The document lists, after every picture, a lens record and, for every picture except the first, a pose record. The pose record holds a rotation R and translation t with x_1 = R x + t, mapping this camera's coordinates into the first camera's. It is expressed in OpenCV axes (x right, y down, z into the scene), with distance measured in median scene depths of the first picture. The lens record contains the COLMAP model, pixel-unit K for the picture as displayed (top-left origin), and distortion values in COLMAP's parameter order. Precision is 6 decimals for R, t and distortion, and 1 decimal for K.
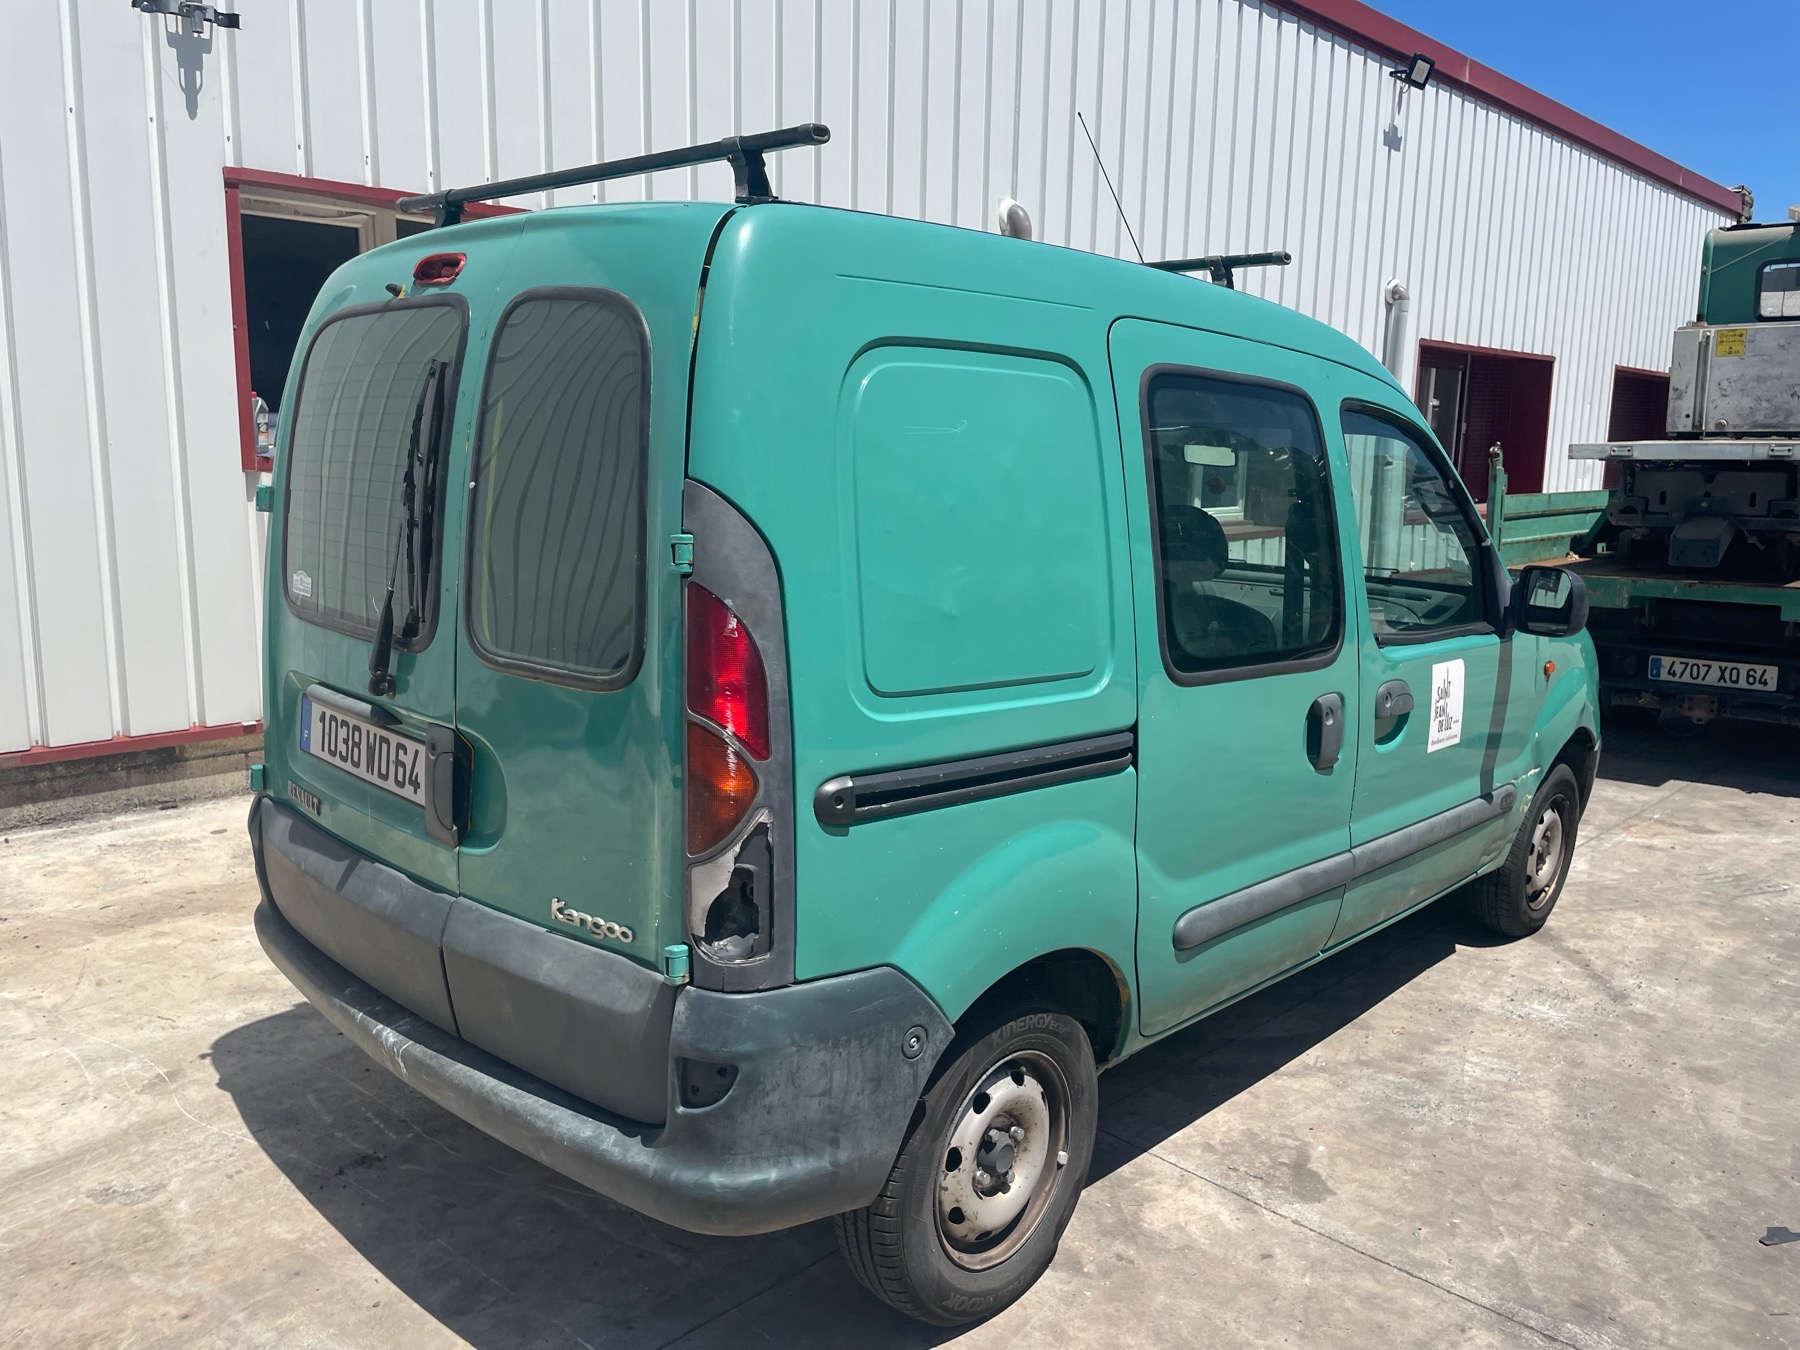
lens RADIAL K [[1395.0, 0, 899.5], [0, 1395.0, 669.9], [0, 0, 1]] dist [0.017237, -0.006177]
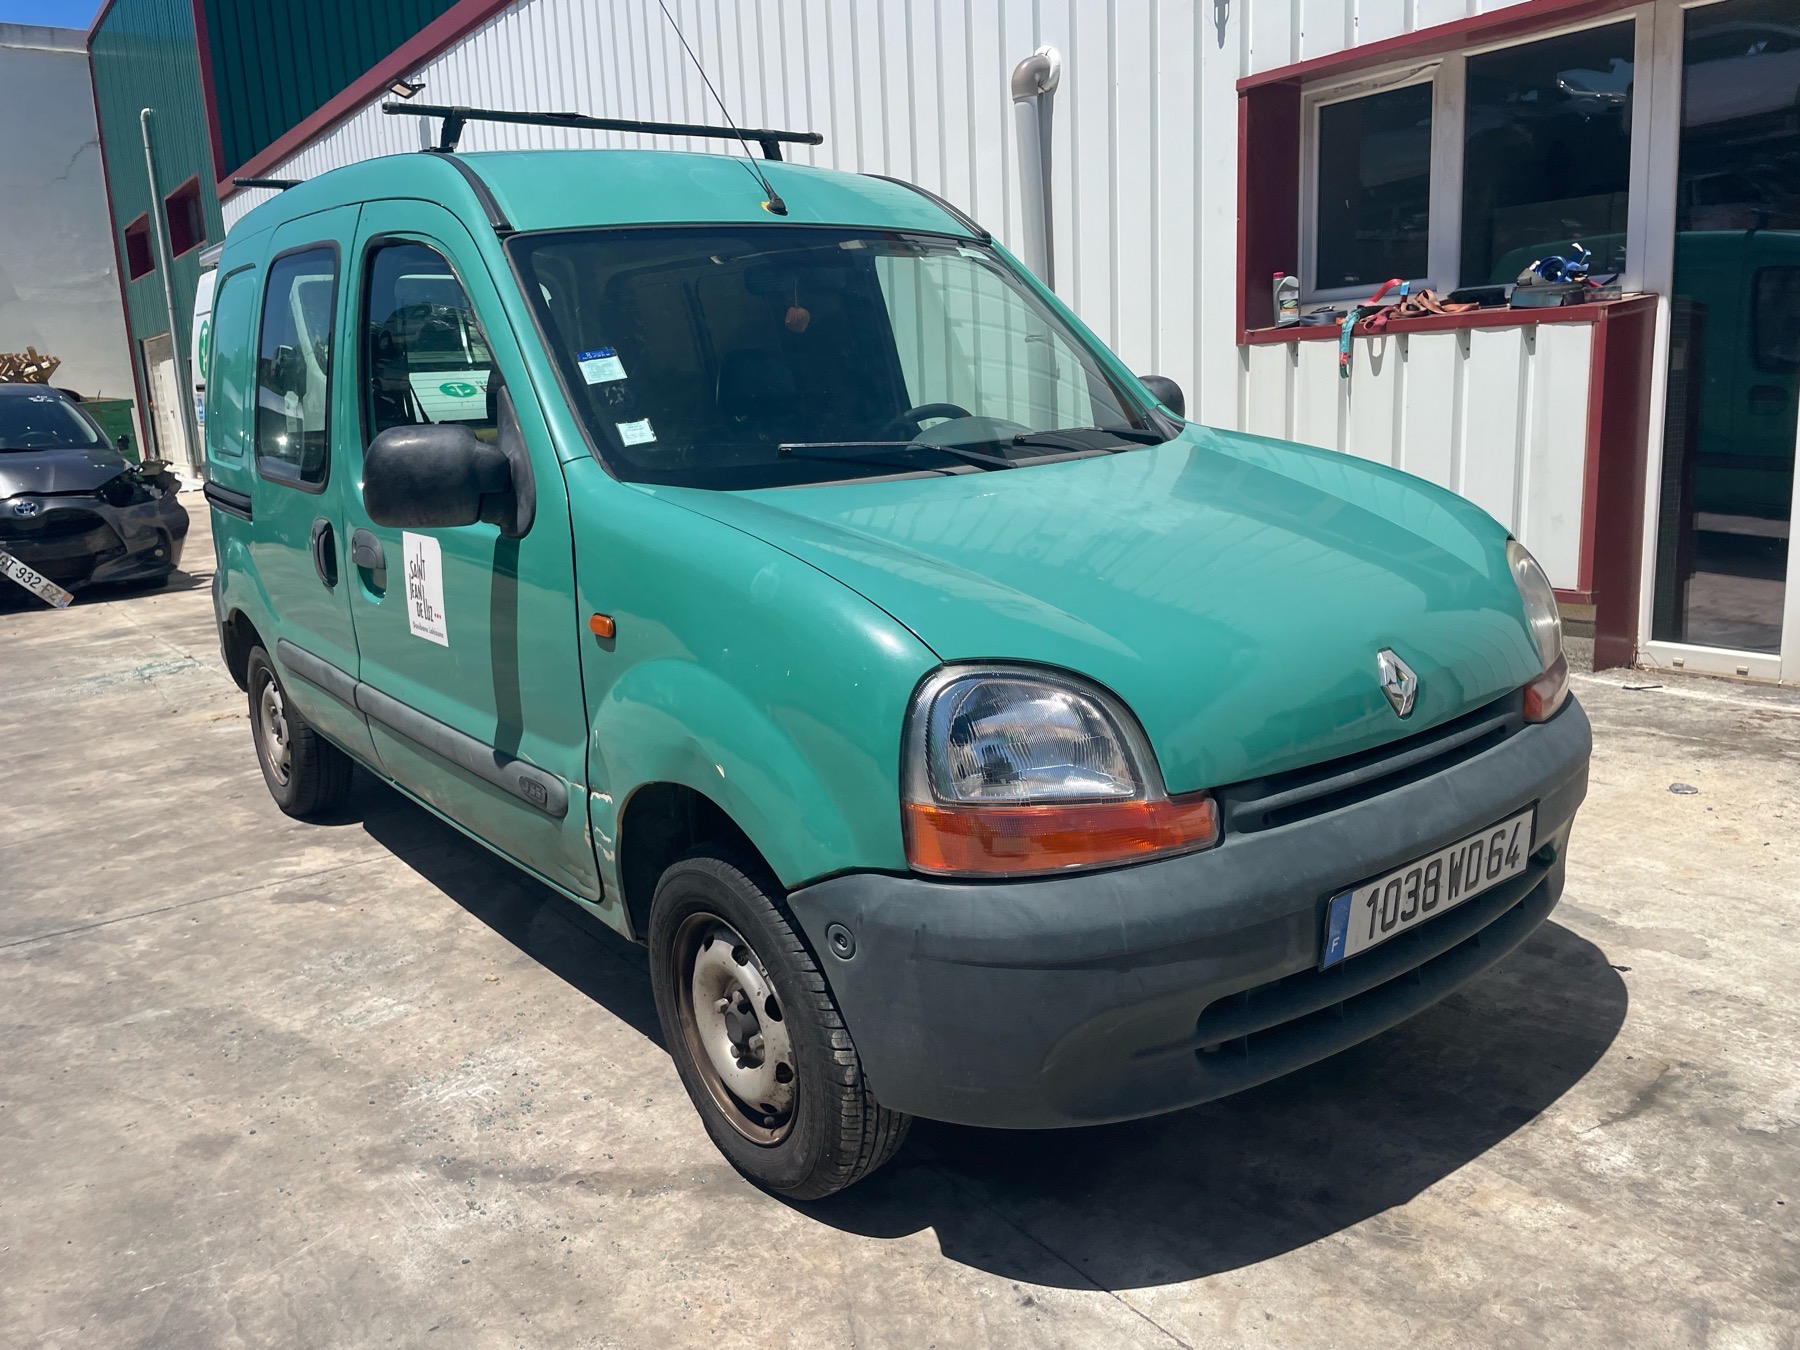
lens RADIAL K [[1395.0, 0, 906.1], [0, 1395.0, 679.8], [0, 0, 1]] dist [0.017237, -0.006177]
pose [[-0.171796, 0.192281, -0.966185, 1.165619], [-0.115831, 0.970021, 0.213640, -0.132981], [0.978299, 0.148616, -0.144374, 1.429088]]
